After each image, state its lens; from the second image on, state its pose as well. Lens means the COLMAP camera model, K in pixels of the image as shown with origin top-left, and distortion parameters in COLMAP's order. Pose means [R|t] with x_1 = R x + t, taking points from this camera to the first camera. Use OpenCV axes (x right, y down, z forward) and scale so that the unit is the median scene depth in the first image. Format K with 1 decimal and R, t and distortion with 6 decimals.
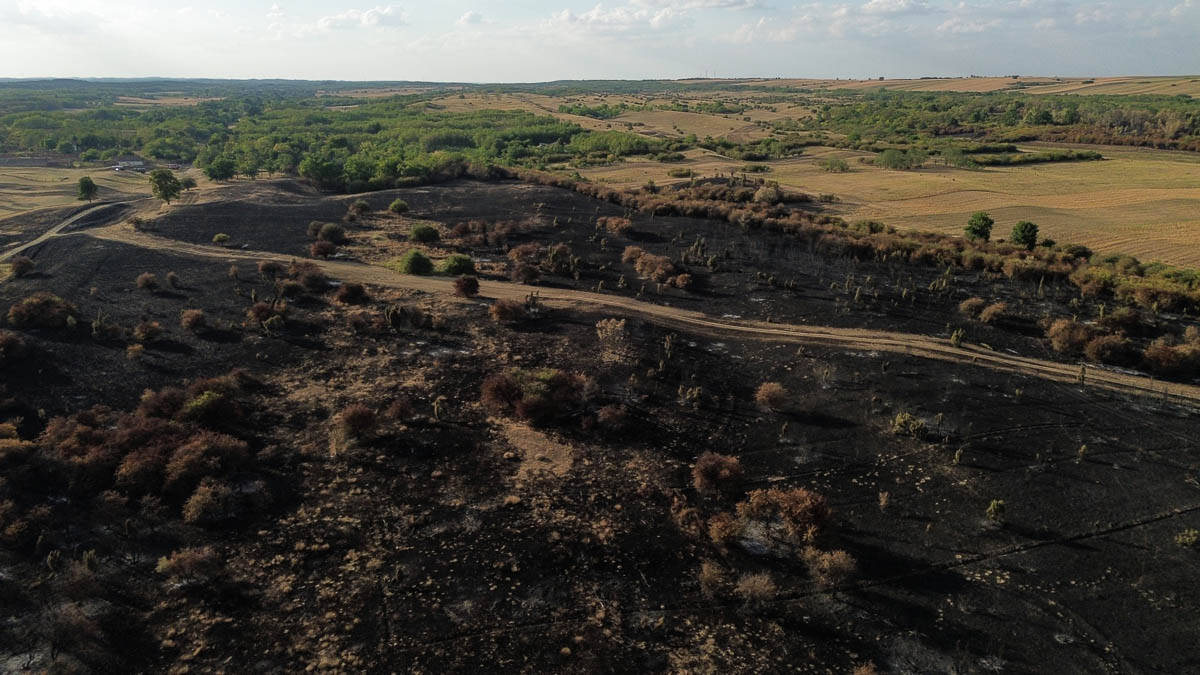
lens RADIAL K [[851.0, 0, 600.0], [0, 851.0, 337.5], [0, 0, 1]] dist [0.065350, -0.057711]
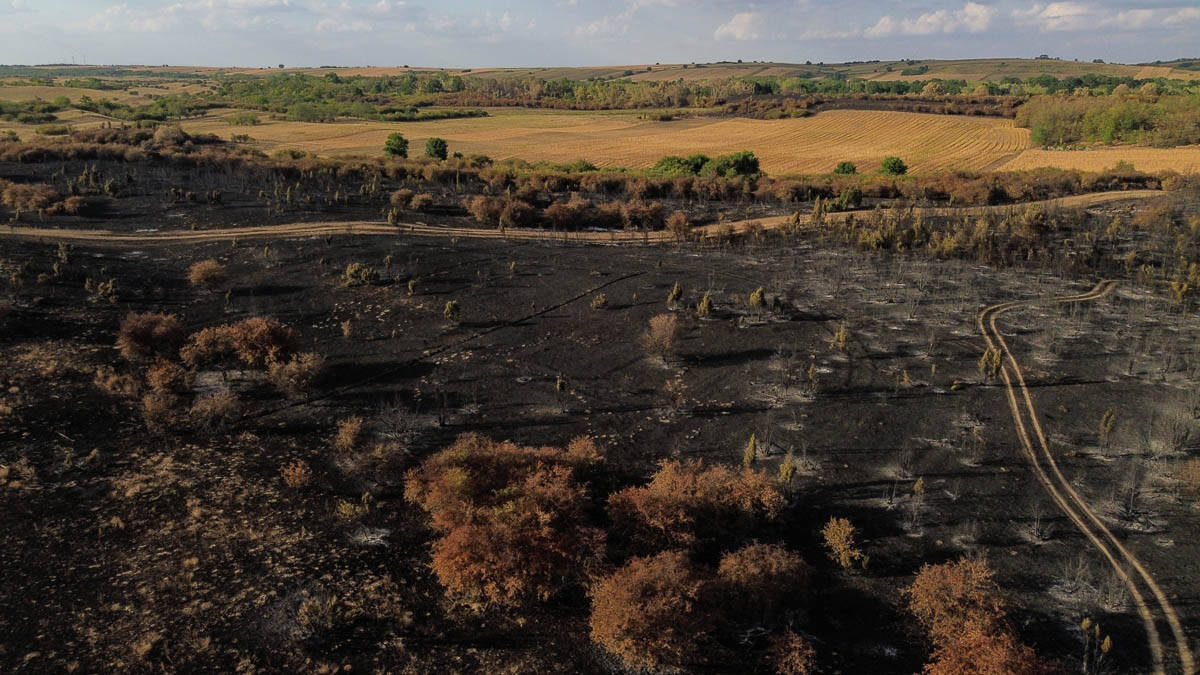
lens RADIAL K [[849.2, 0, 600.0], [0, 849.2, 337.5], [0, 0, 1]] dist [0.067907, -0.059261]
pose [[0.800048, -0.172355, 0.574645, 0.001784], [0.169890, 0.983724, 0.058522, 0.098161], [-0.575379, 0.050806, 0.816308, 0.025314]]
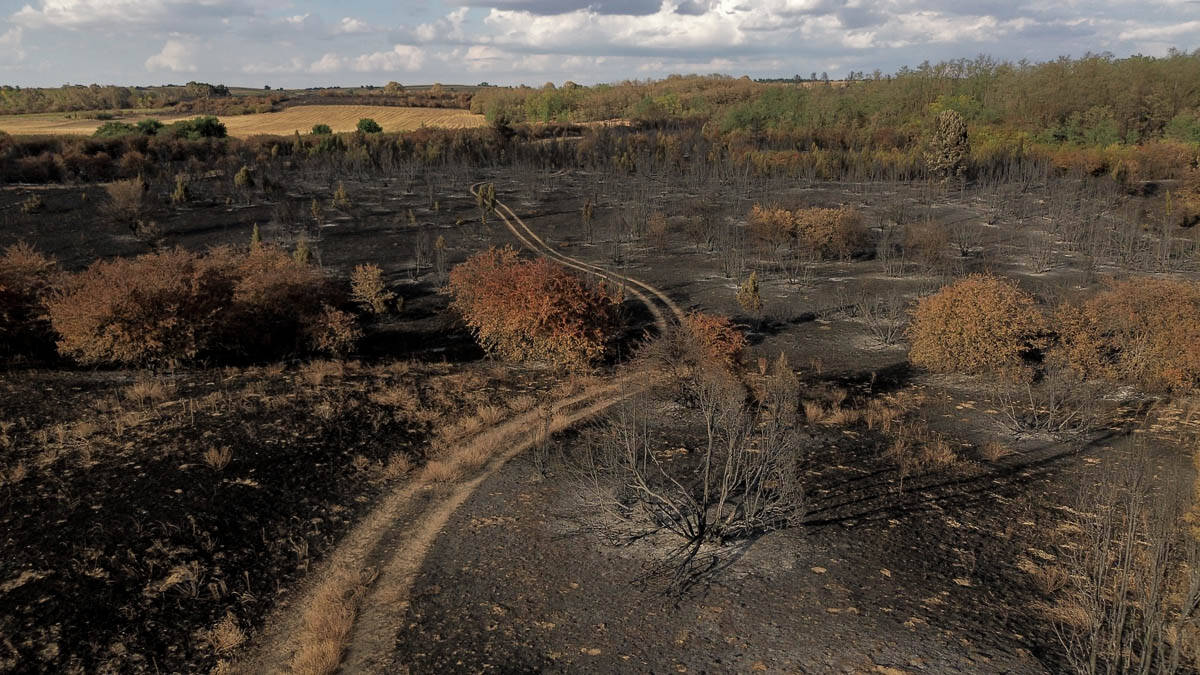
lens RADIAL K [[851.0, 0, 600.0], [0, 851.0, 337.5], [0, 0, 1]] dist [0.065350, -0.057711]
pose [[0.337682, -0.242088, 0.909596, -0.002738], [0.275960, 0.949358, 0.150222, 0.183673], [-0.899898, 0.200285, 0.387387, 0.050019]]
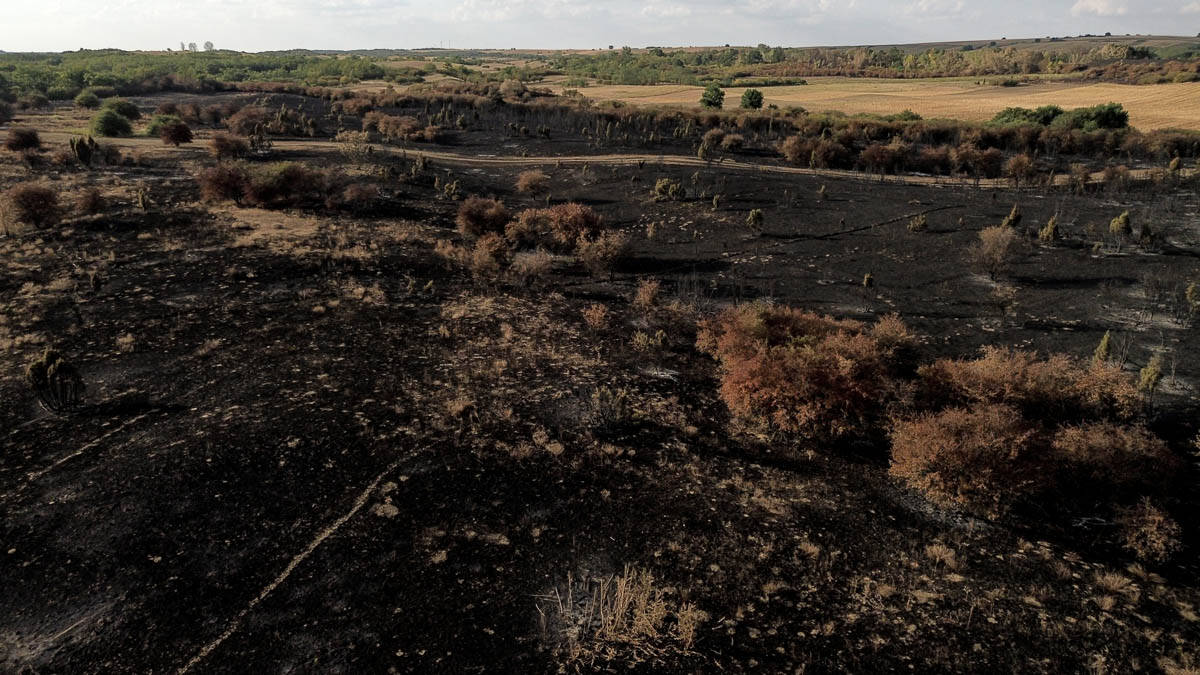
lens RADIAL K [[851.0, 0, 600.0], [0, 851.0, 337.5], [0, 0, 1]] dist [0.065350, -0.057711]
pose [[0.957698, -0.085874, 0.274665, -0.003169], [0.079678, 0.996252, 0.033658, 0.141124], [-0.276526, -0.010349, 0.960951, 0.036951]]
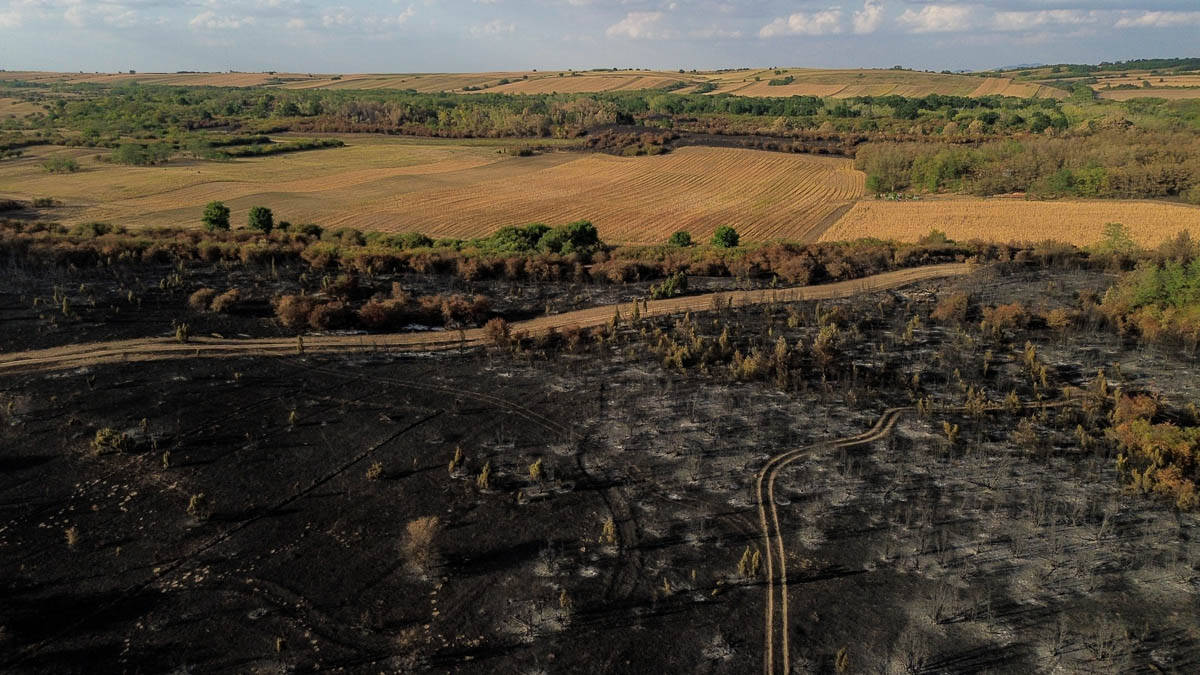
lens RADIAL K [[851.0, 0, 600.0], [0, 851.0, 337.5], [0, 0, 1]] dist [0.065350, -0.057711]
pose [[0.715511, -0.204524, 0.667992, 0.088055], [0.201856, 0.975927, 0.082590, 0.015369], [-0.668803, 0.075744, 0.739571, -0.003974]]
